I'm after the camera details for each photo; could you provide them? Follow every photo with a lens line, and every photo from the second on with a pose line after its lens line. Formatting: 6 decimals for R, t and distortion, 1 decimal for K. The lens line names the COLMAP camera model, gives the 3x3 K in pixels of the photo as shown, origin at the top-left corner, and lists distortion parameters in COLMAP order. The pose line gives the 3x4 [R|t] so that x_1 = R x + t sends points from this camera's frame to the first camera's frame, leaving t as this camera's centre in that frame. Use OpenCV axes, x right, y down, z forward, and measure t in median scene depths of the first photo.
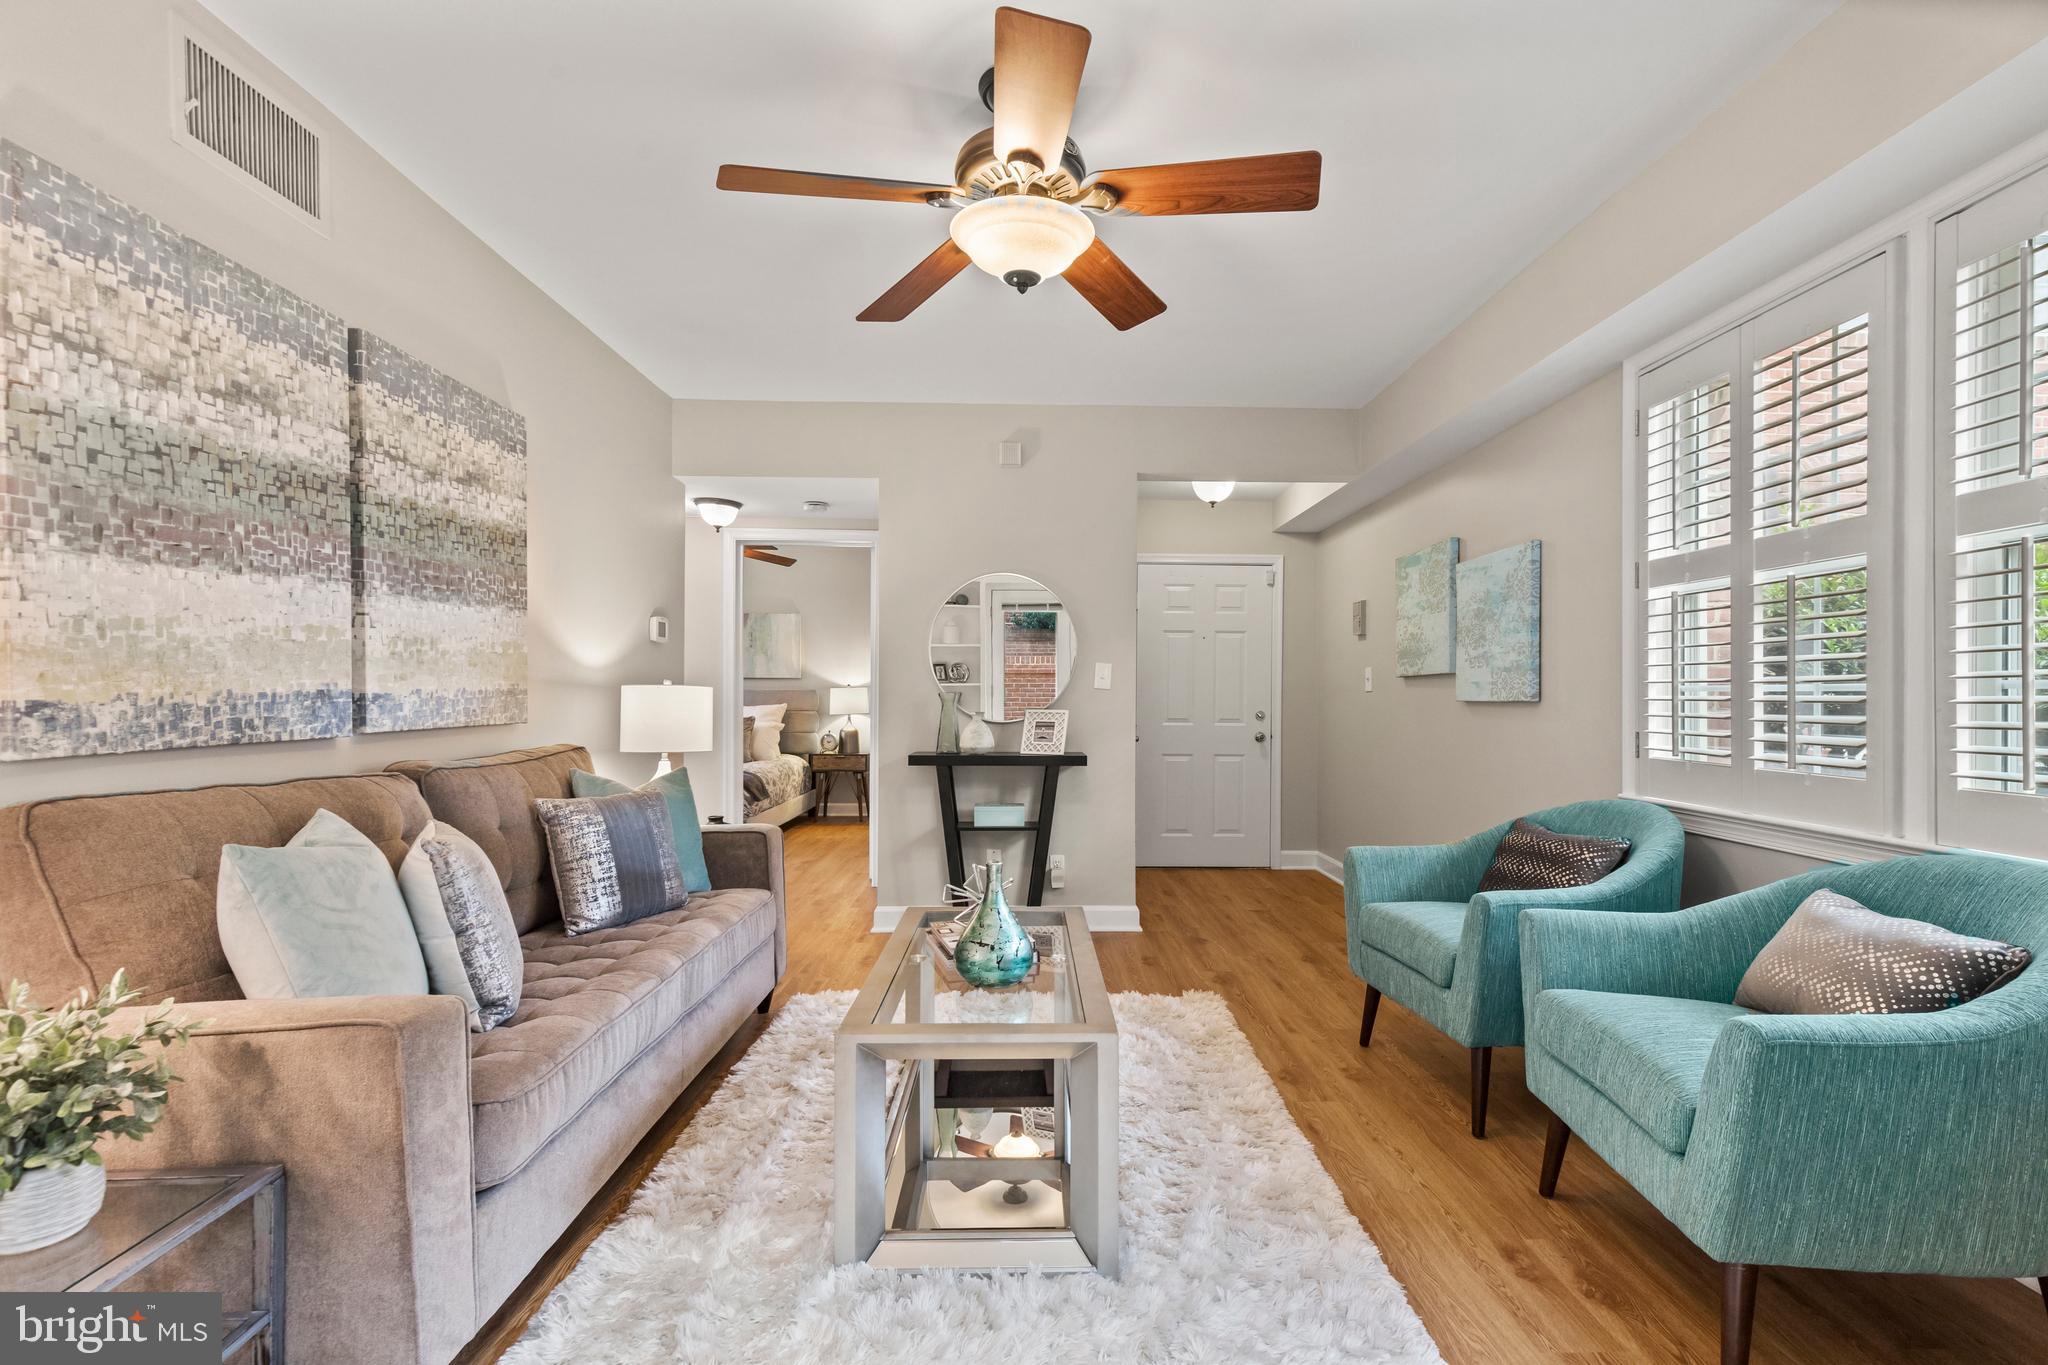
lens RADIAL K [[912.9, 0, 1043.9], [0, 912.9, 696.5], [0, 0, 1]] dist [0.002760, 0.000247]
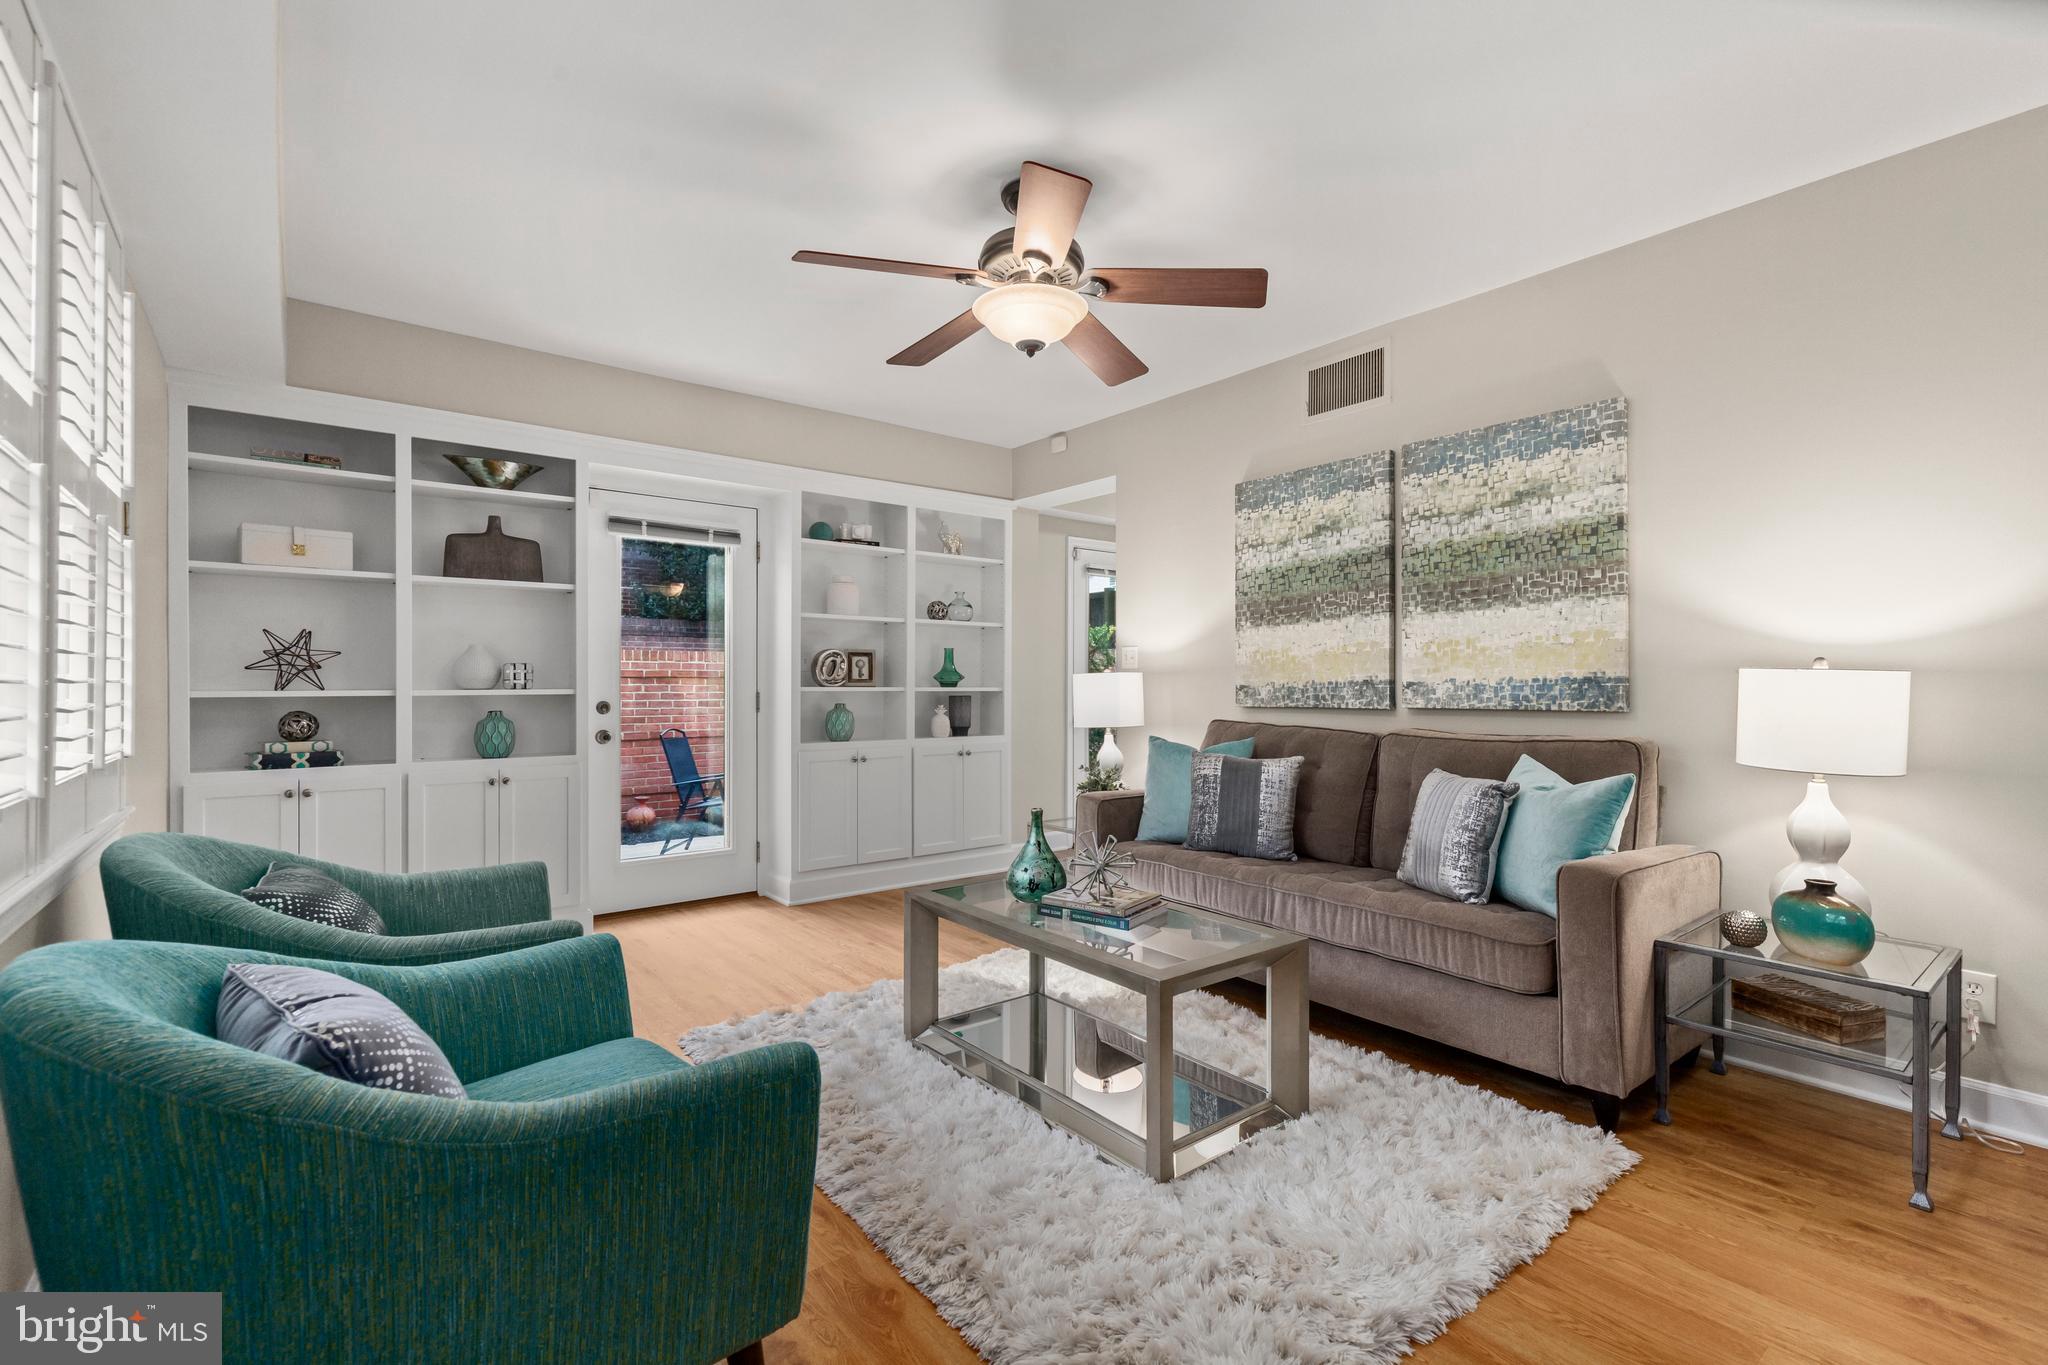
lens RADIAL K [[908.4, 0, 1053.5], [0, 908.4, 685.9], [0, 0, 1]] dist [0.003164, 0.000015]
pose [[-0.784957, -0.002512, -0.619545, 0.713897], [-0.004470, 0.999989, 0.001609, 0.003662], [0.619534, 0.004032, -0.784960, 1.981036]]
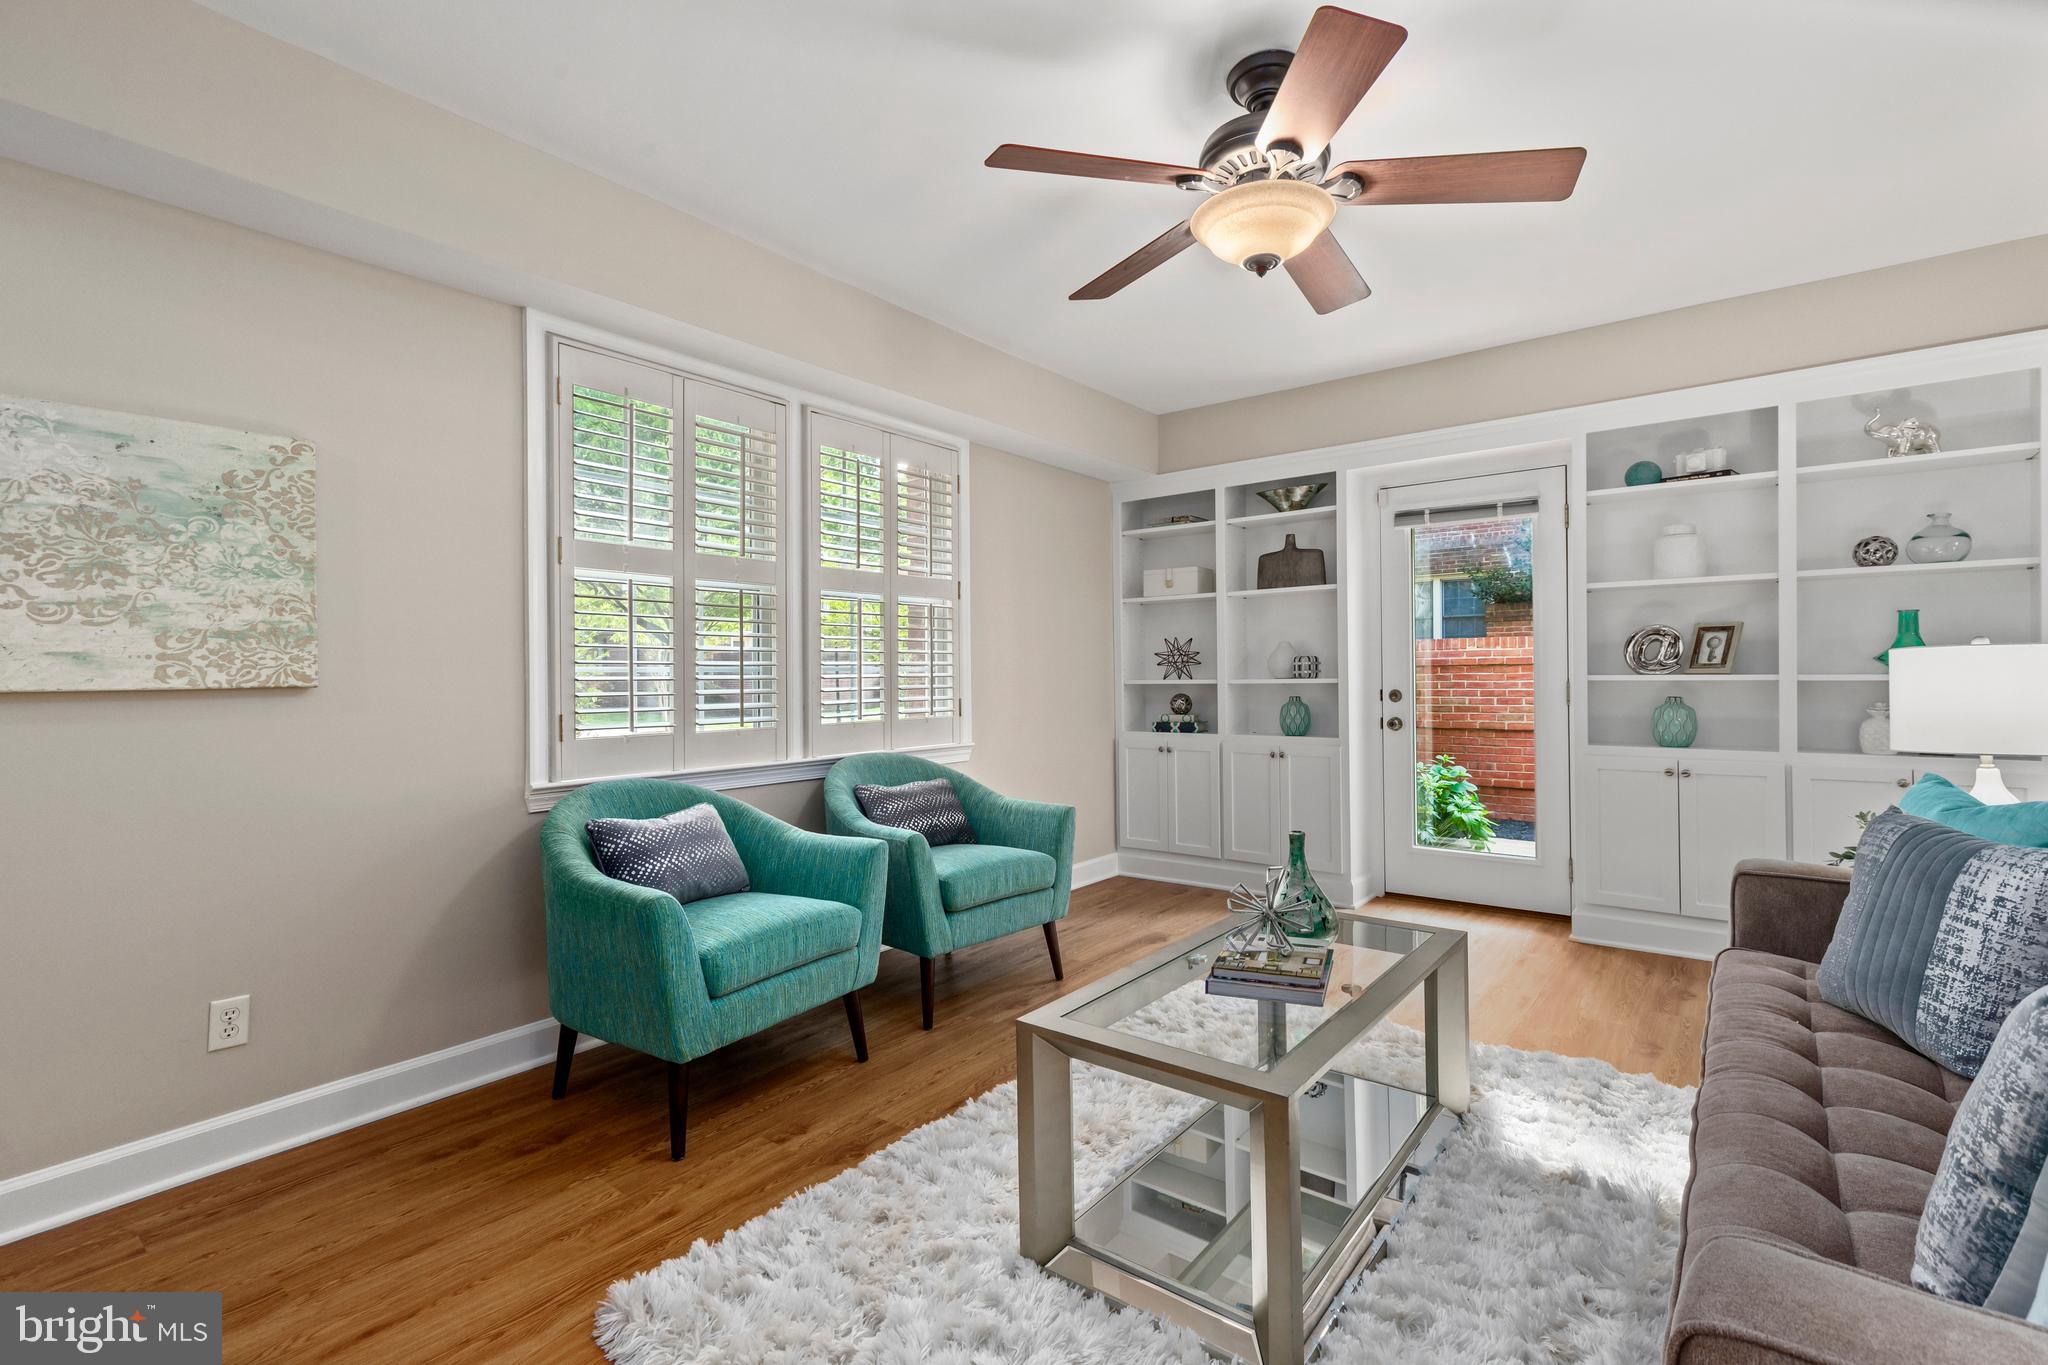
lens RADIAL K [[908.4, 0, 1053.5], [0, 908.4, 685.9], [0, 0, 1]] dist [0.003164, 0.000015]
pose [[-0.784951, -0.002917, 0.619551, -0.453635], [0.008061, 0.999856, 0.014920, -0.001350], [-0.619505, 0.016706, -0.784815, 1.930985]]
